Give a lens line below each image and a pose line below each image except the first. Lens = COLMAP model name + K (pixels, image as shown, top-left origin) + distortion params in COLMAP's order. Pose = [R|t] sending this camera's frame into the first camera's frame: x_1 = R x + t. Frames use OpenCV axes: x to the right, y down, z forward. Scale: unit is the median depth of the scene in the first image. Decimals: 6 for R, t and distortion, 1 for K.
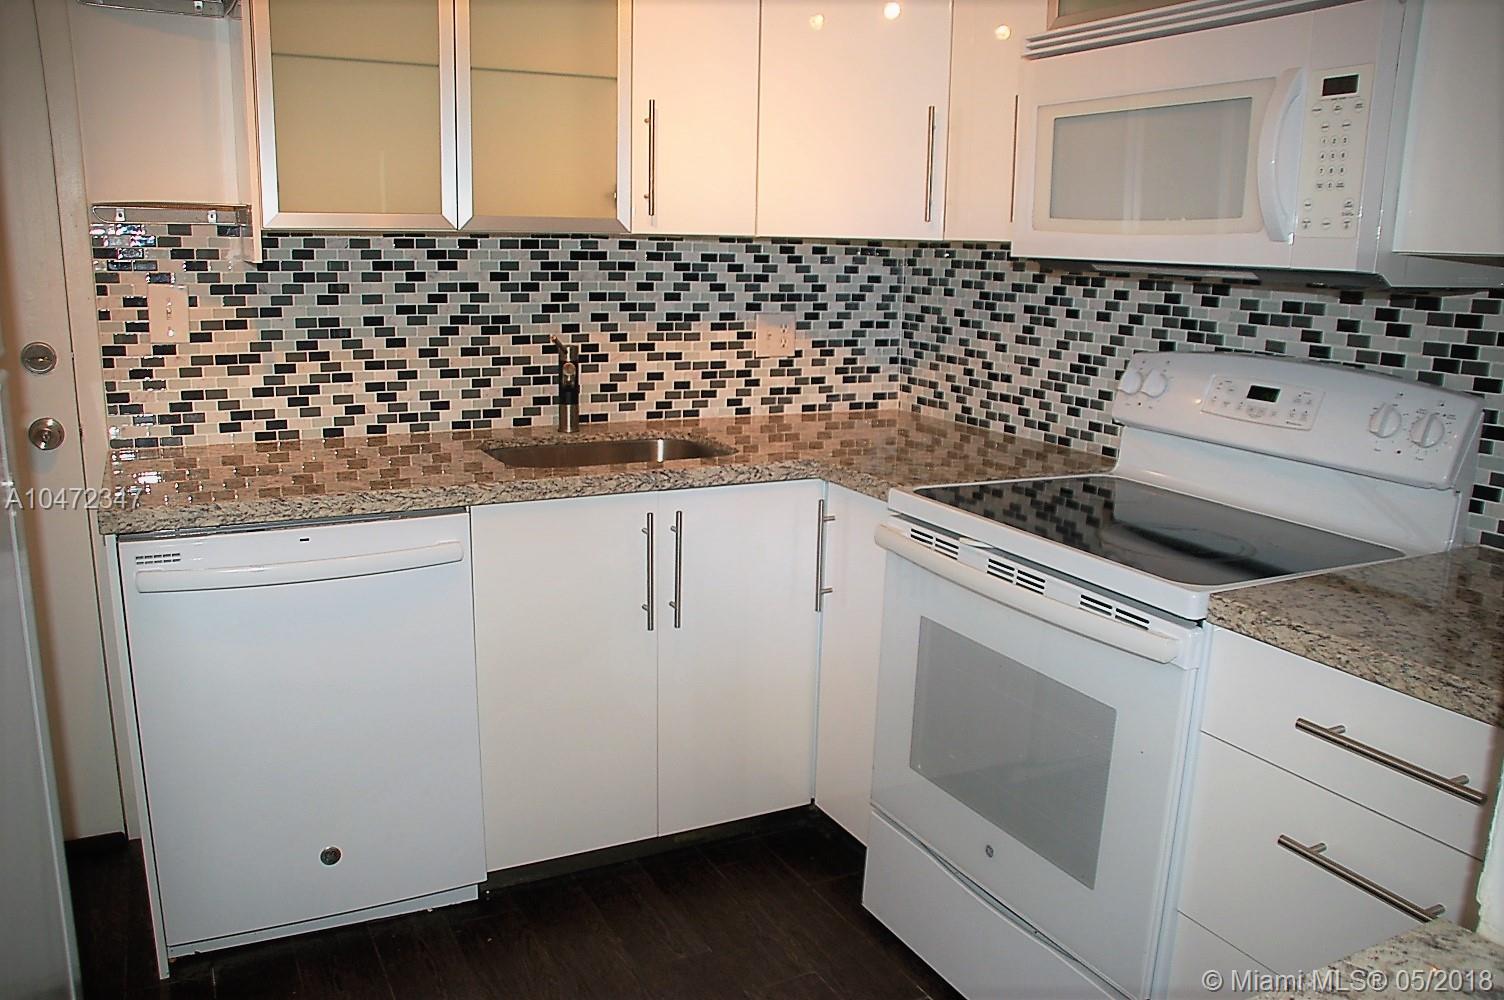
lens RADIAL K [[1186.8, 0, 752.0], [0, 1186.8, 500.0], [0, 0, 1]] dist [-0.166240, 0.152916]
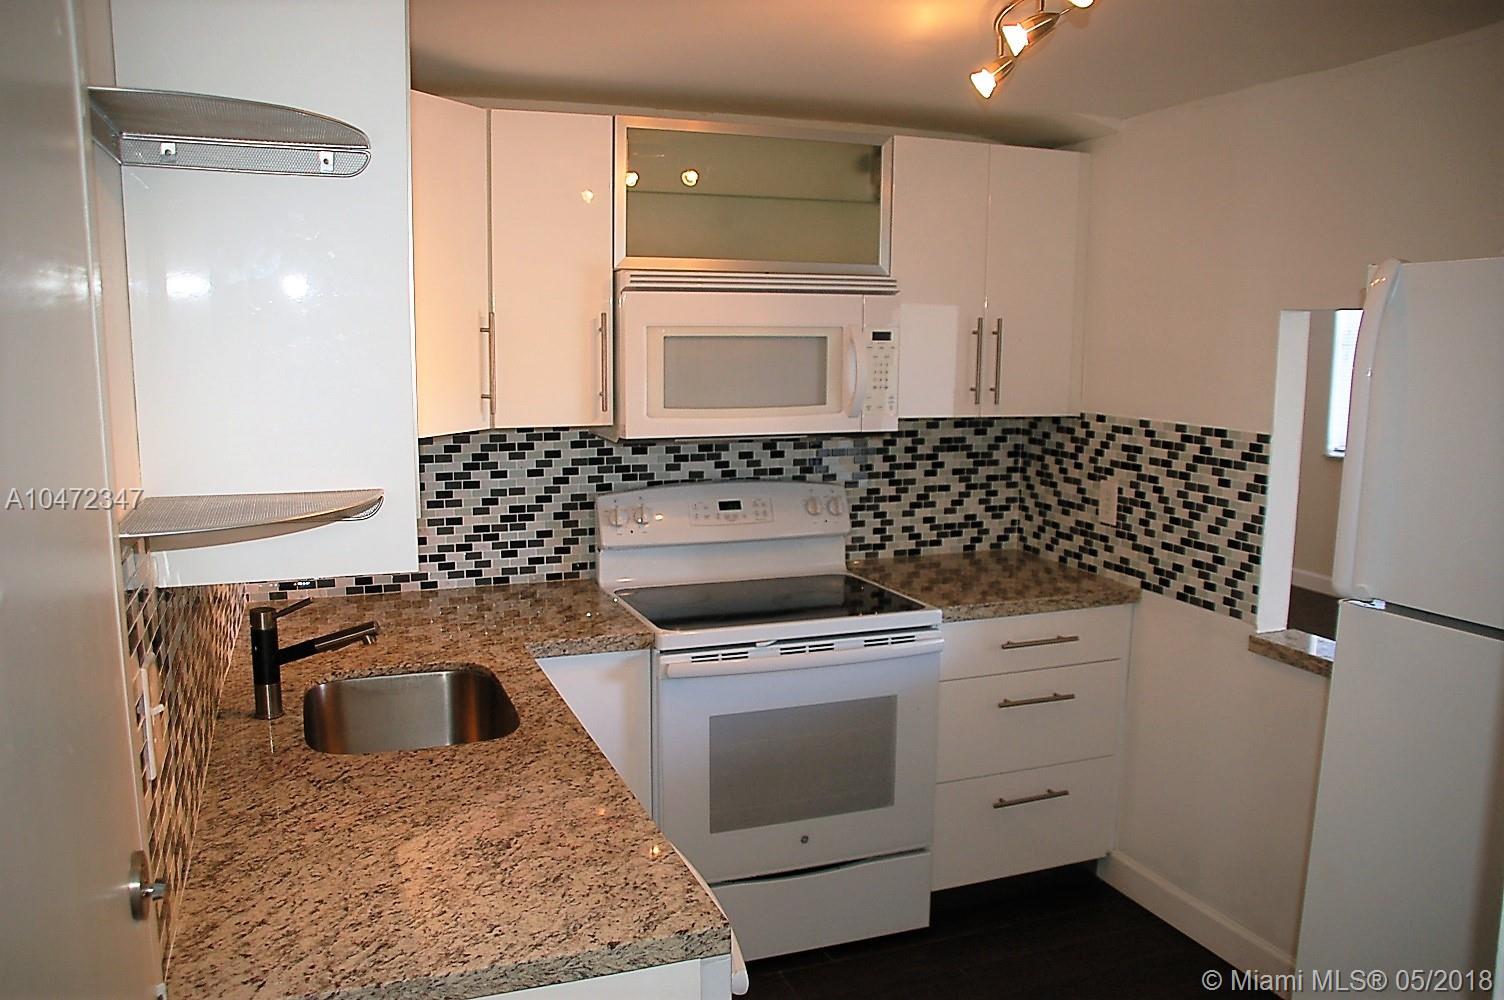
lens RADIAL K [[1186.8, 0, 752.0], [0, 1186.8, 500.0], [0, 0, 1]] dist [-0.166240, 0.152916]
pose [[0.116025, -0.164976, 0.979449, -0.939475], [0.207193, 0.968436, 0.138577, -0.263473], [-0.971396, 0.186856, 0.146545, 0.613208]]
